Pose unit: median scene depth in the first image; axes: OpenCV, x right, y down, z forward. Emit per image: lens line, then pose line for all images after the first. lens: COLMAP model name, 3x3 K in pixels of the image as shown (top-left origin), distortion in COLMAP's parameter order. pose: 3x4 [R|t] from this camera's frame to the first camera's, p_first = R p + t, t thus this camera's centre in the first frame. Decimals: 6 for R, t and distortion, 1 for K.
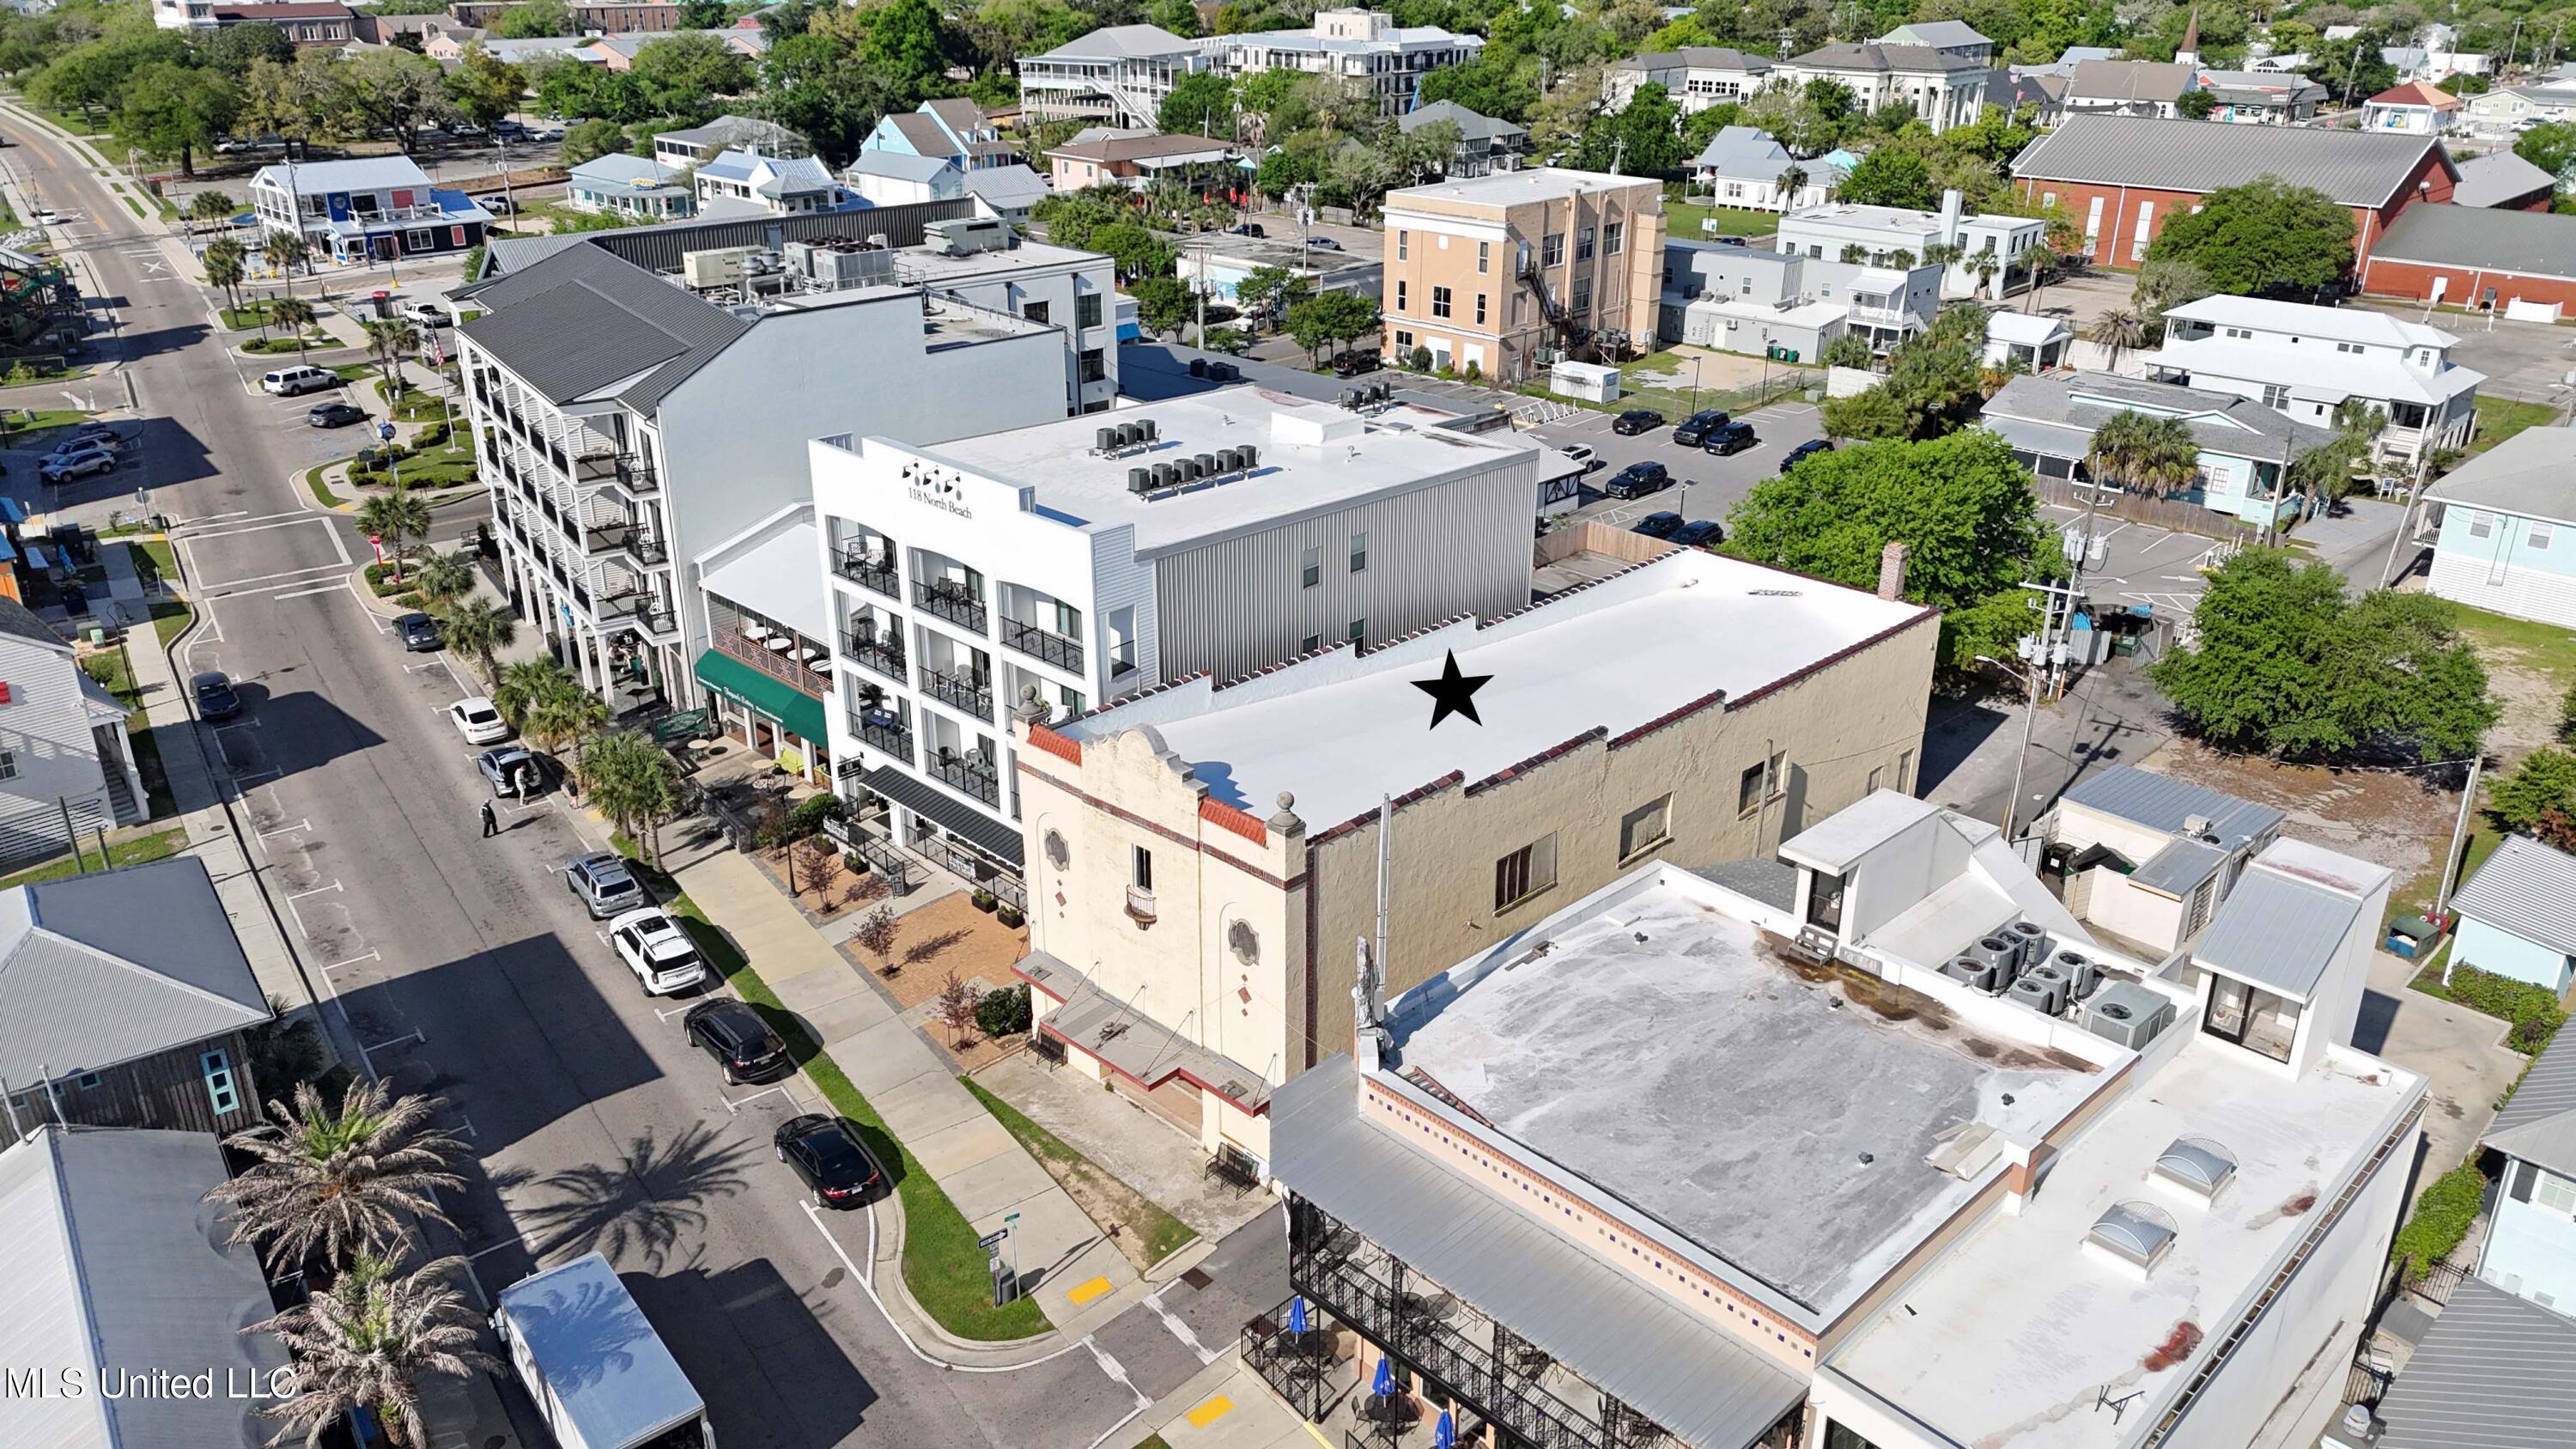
lens RADIAL K [[1859.6, 0, 1284.9], [0, 1859.6, 734.5], [0, 0, 1]] dist [0.056642, -0.052011]
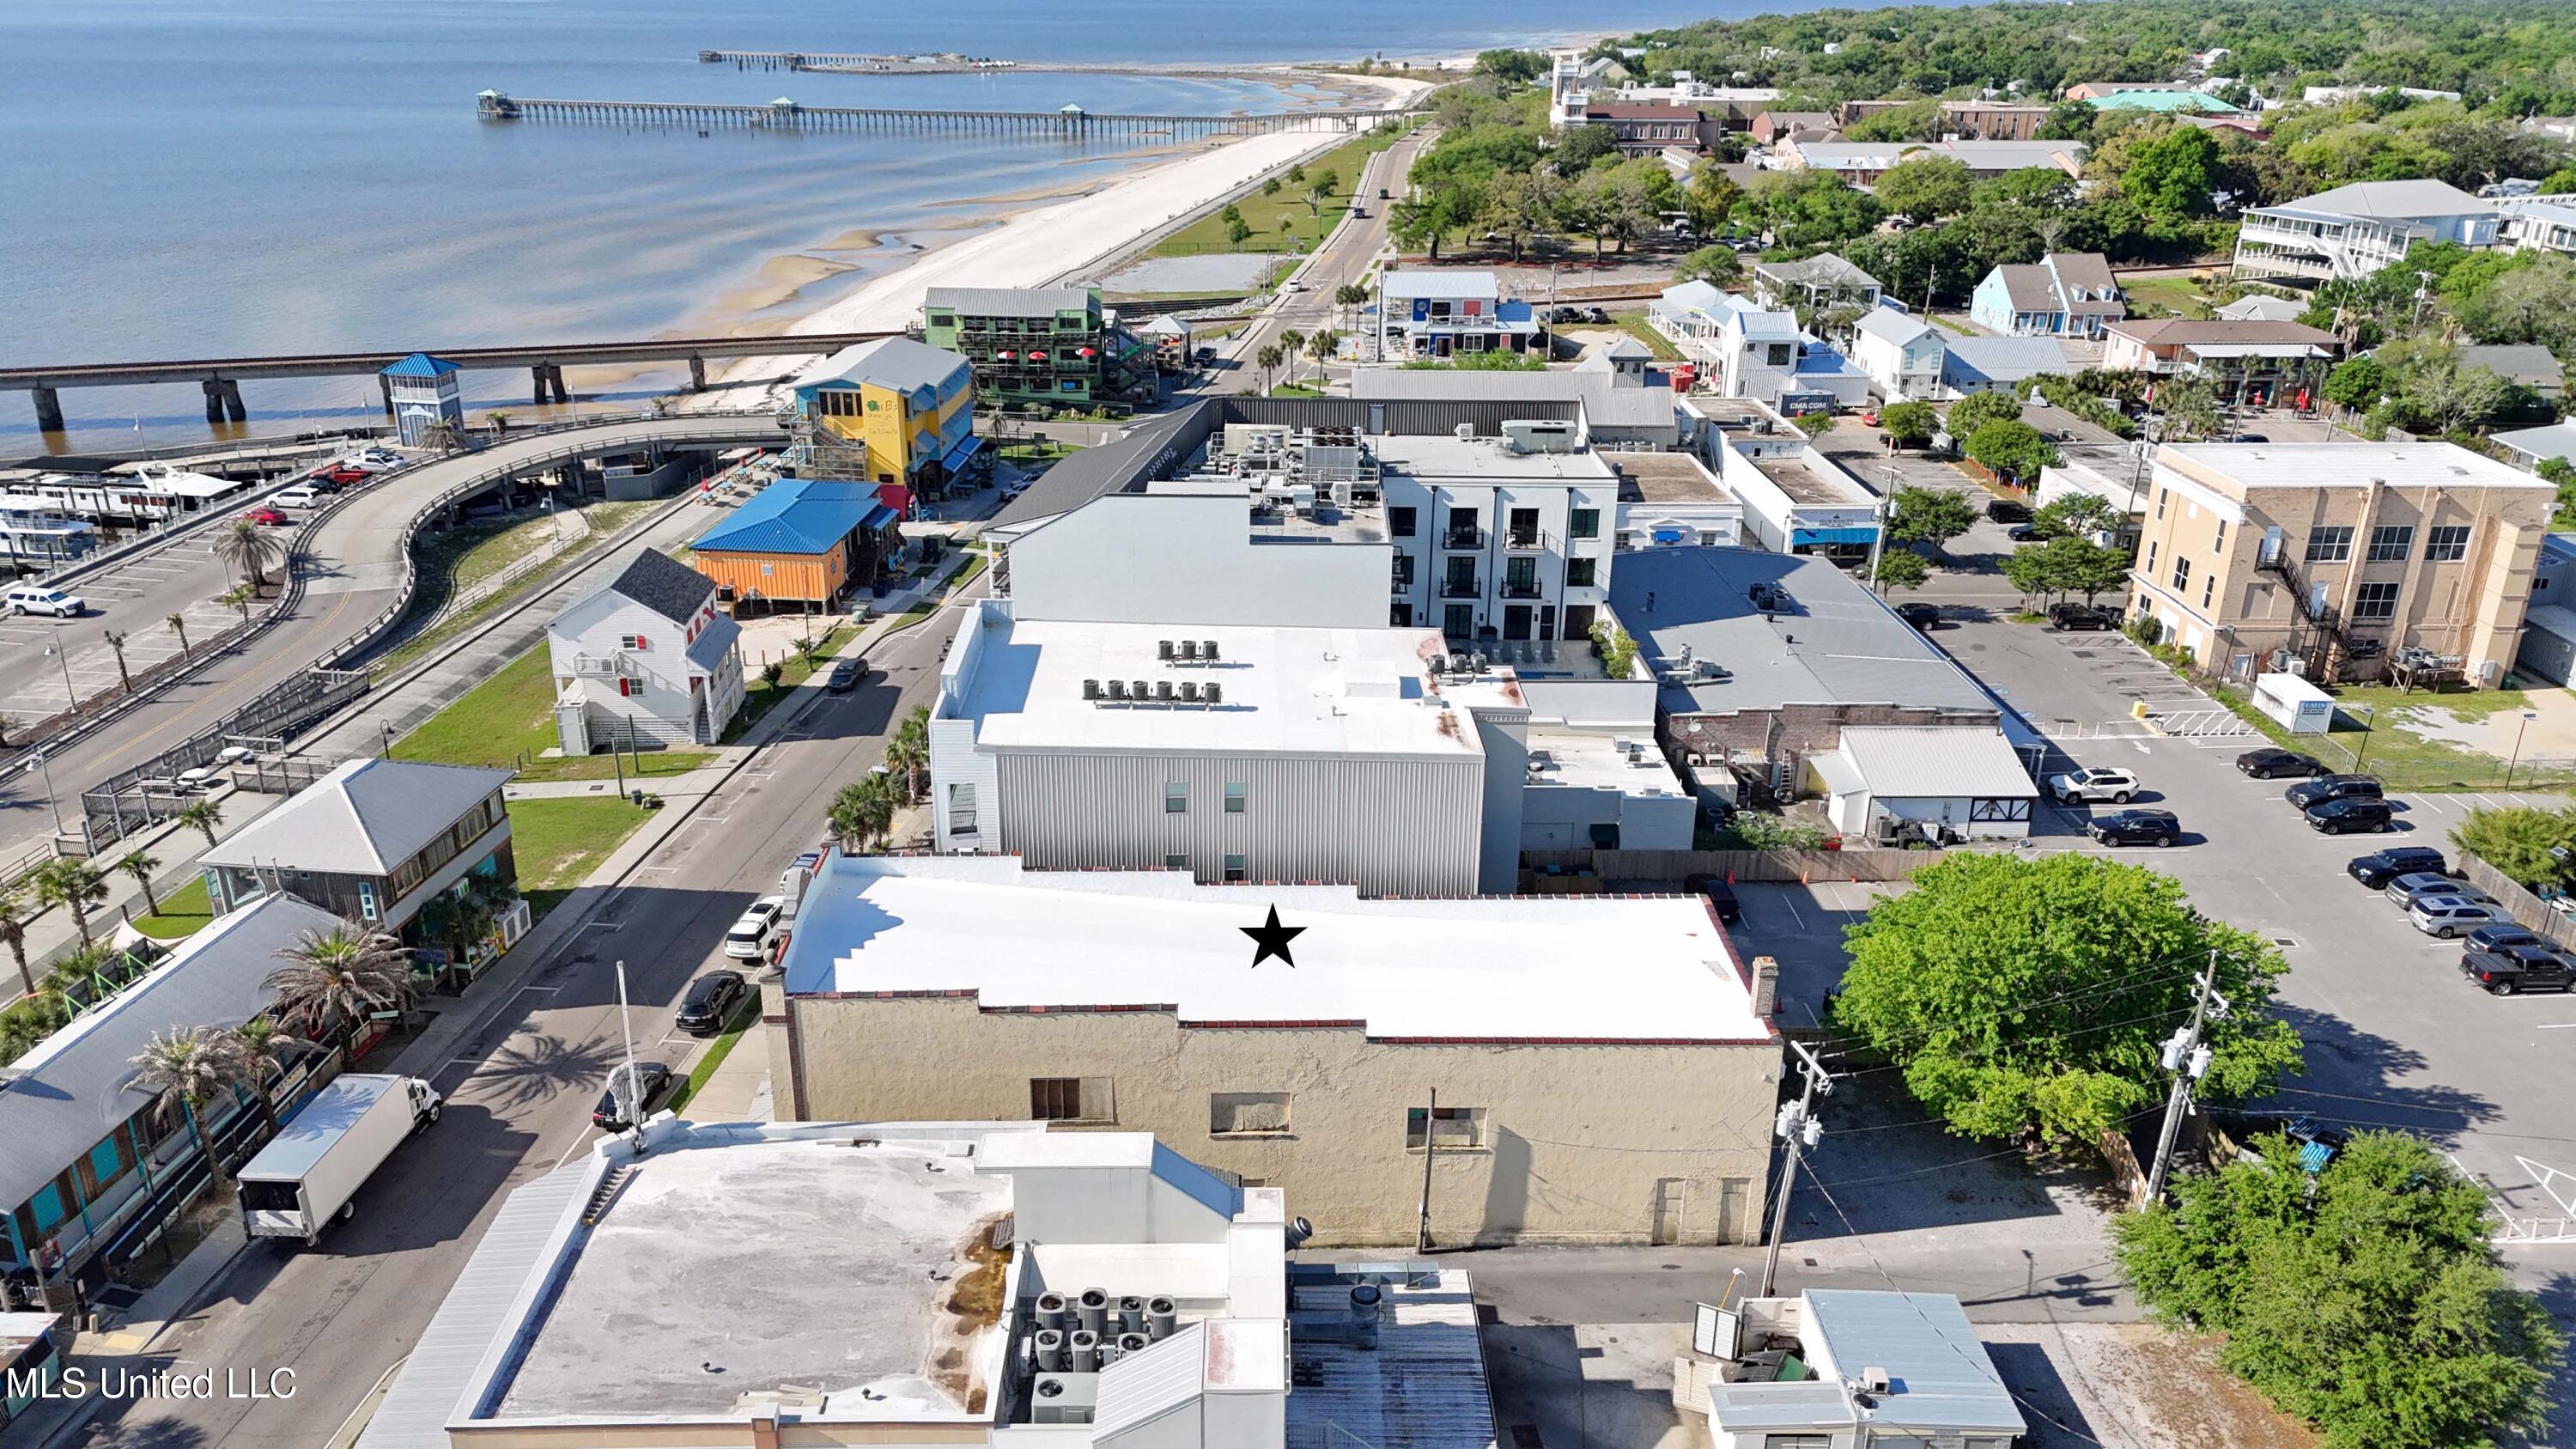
lens RADIAL K [[1859.6, 0, 1285.9], [0, 1859.6, 707.1], [0, 0, 1]] dist [0.056642, -0.052011]
pose [[0.735065, 0.253542, -0.628805, 0.466158], [-0.282350, 0.957671, 0.056081, -0.136633], [0.616407, 0.136320, 0.775538, 0.078260]]
